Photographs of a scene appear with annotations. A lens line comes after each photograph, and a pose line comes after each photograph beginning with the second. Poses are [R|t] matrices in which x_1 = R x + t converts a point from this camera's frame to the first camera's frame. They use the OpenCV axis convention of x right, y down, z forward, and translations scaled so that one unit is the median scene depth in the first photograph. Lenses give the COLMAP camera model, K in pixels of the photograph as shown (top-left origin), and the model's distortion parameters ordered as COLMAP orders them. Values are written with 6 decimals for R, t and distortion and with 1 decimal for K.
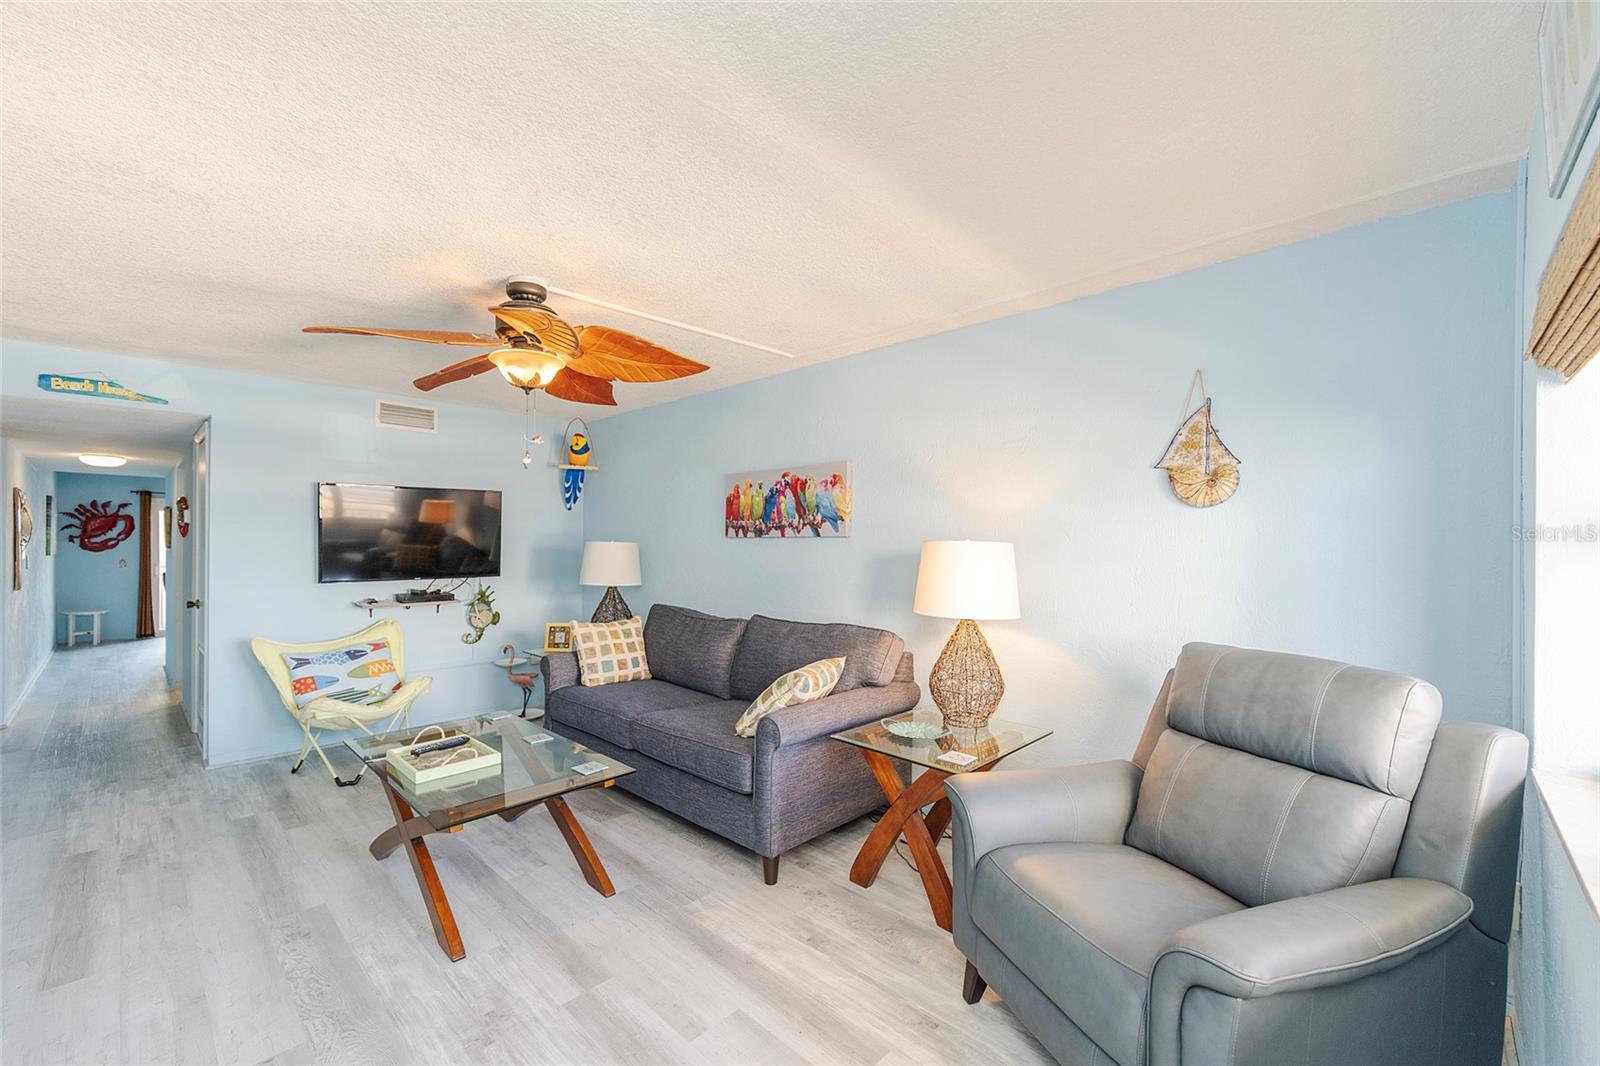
lens RADIAL K [[659.5, 0, 826.4], [0, 659.5, 544.7], [0, 0, 1]] dist [-0.007890, 0.000614]
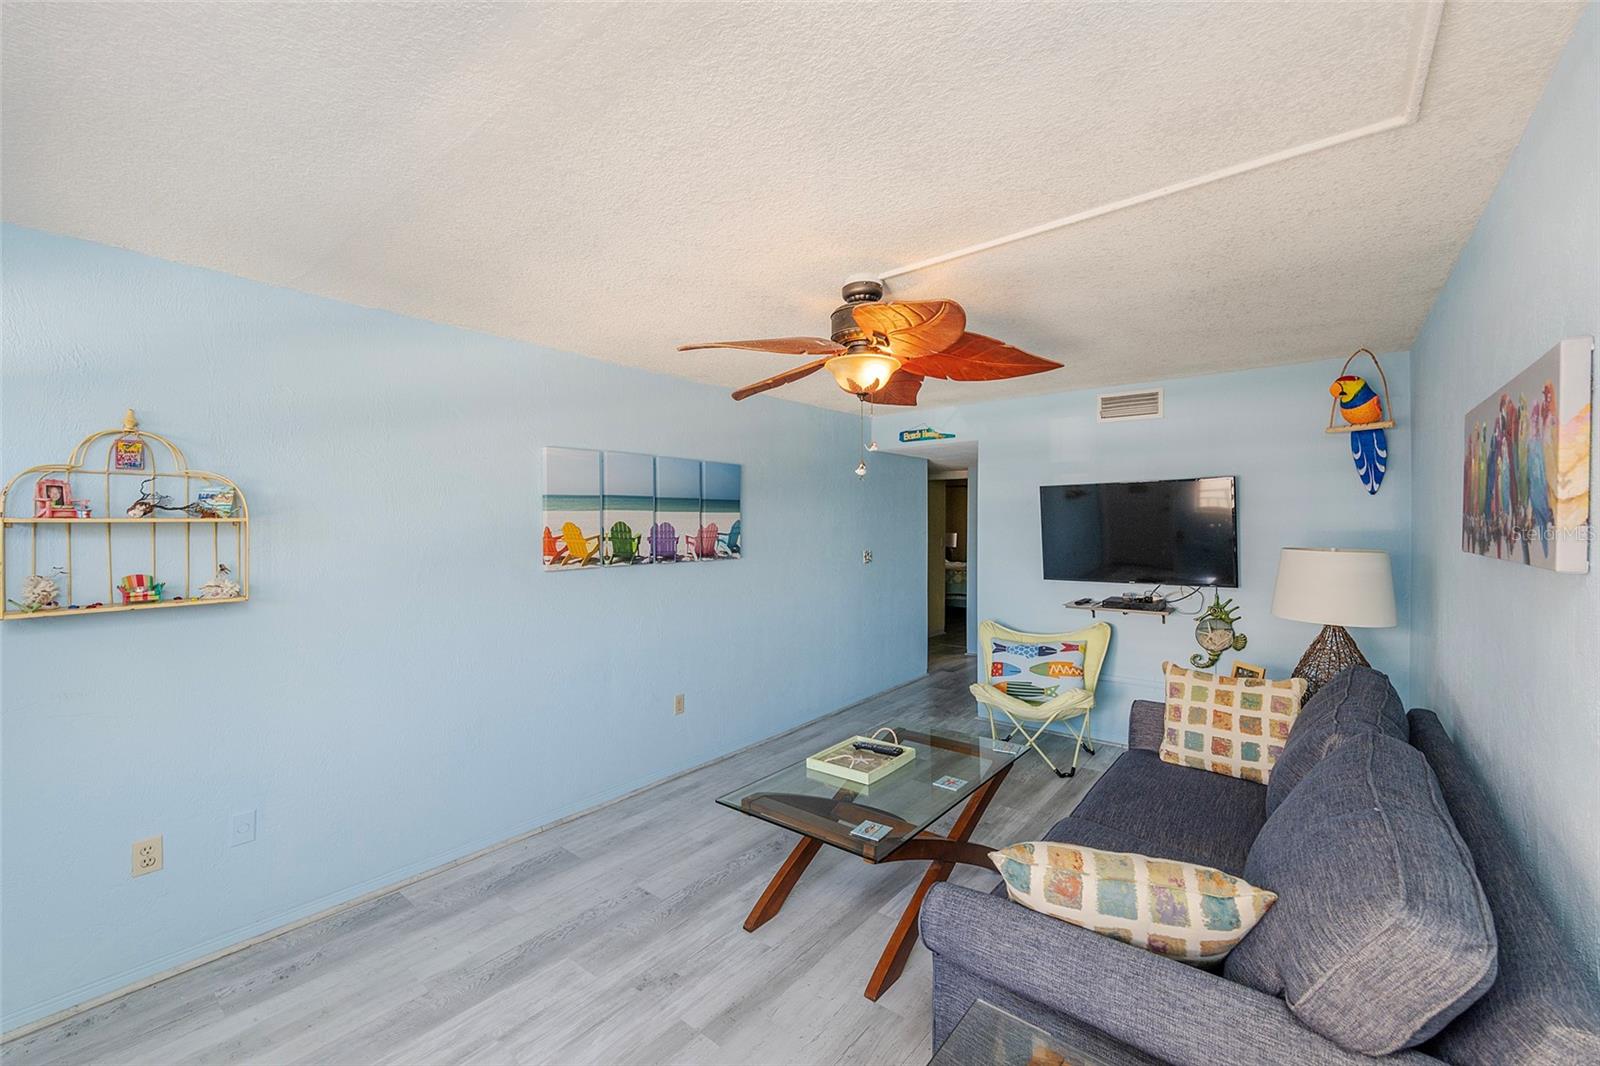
lens RADIAL K [[657.0, 0, 774.5], [0, 657.0, 523.2], [0, 0, 1]] dist [0.000106, 0.000069]
pose [[0.035717, -0.002851, -0.999358, 0.312468], [0.003882, 0.999989, -0.002714, -0.034504], [0.999354, -0.003782, 0.035728, 0.551492]]
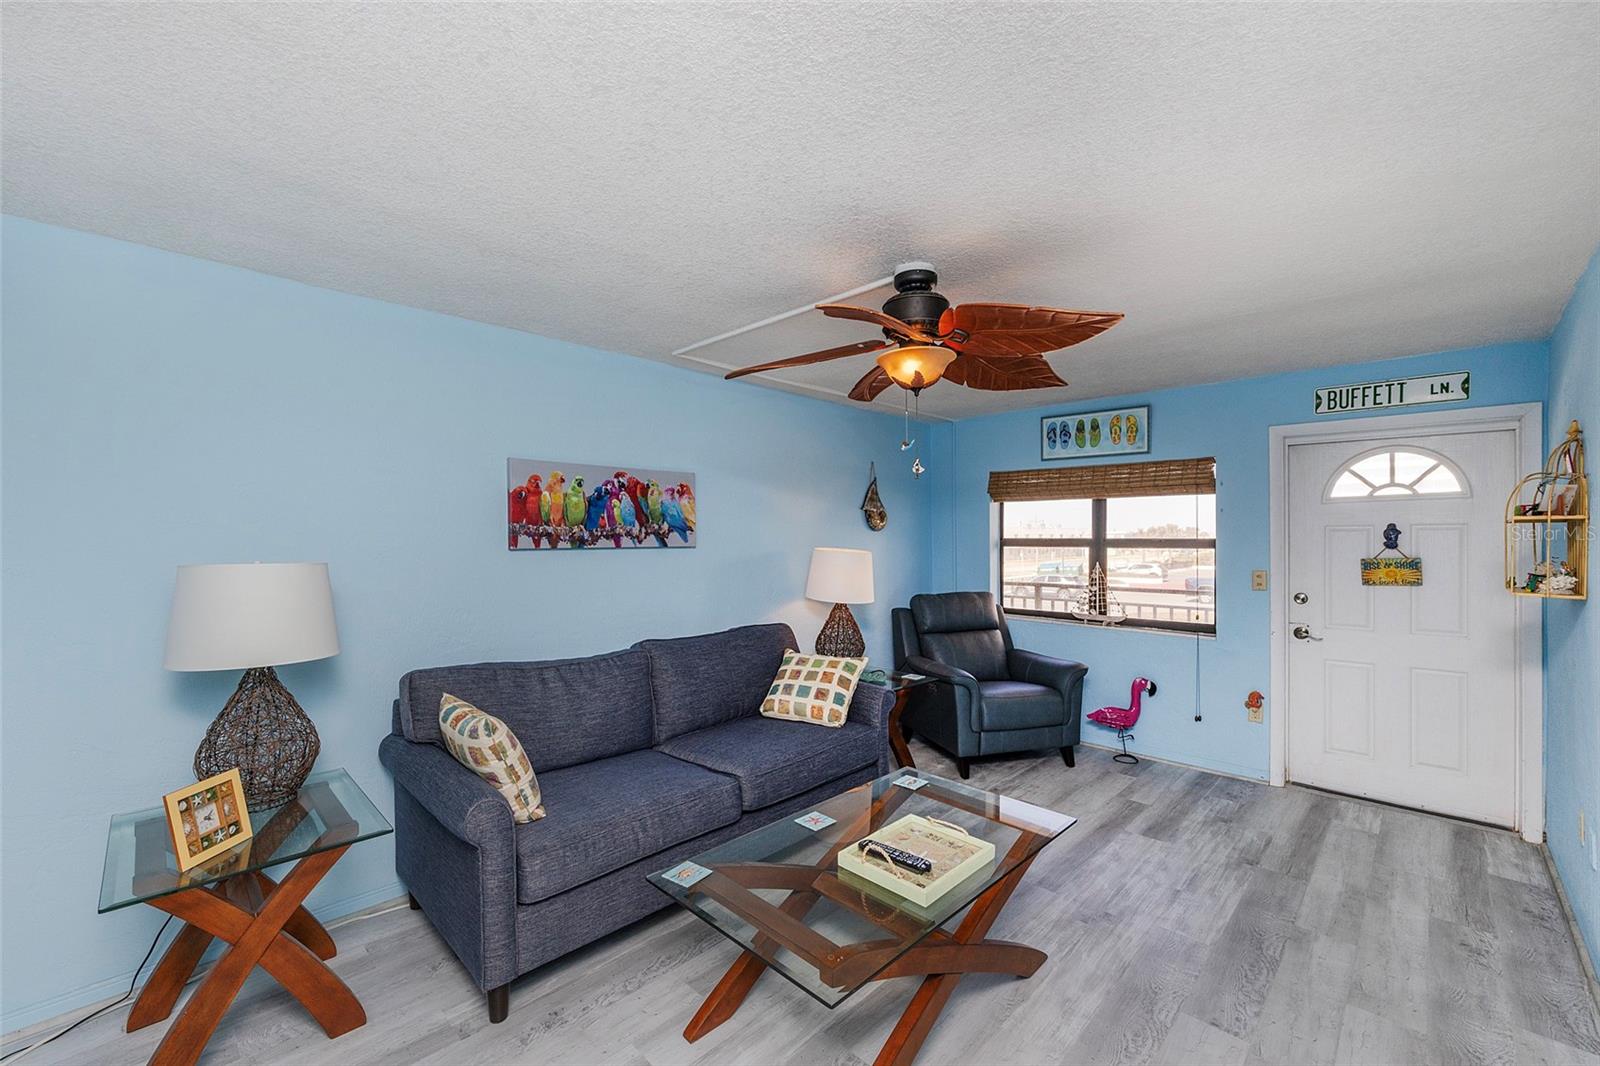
lens RADIAL K [[633.2, 0, 797.5], [0, 633.2, 538.8], [0, 0, 1]] dist [0.002714, 0.000297]
pose [[0.037409, -0.003700, 0.999293, -0.873744], [0.000963, 0.999993, 0.003666, -0.025806], [-0.999300, 0.000825, 0.037412, 0.741345]]
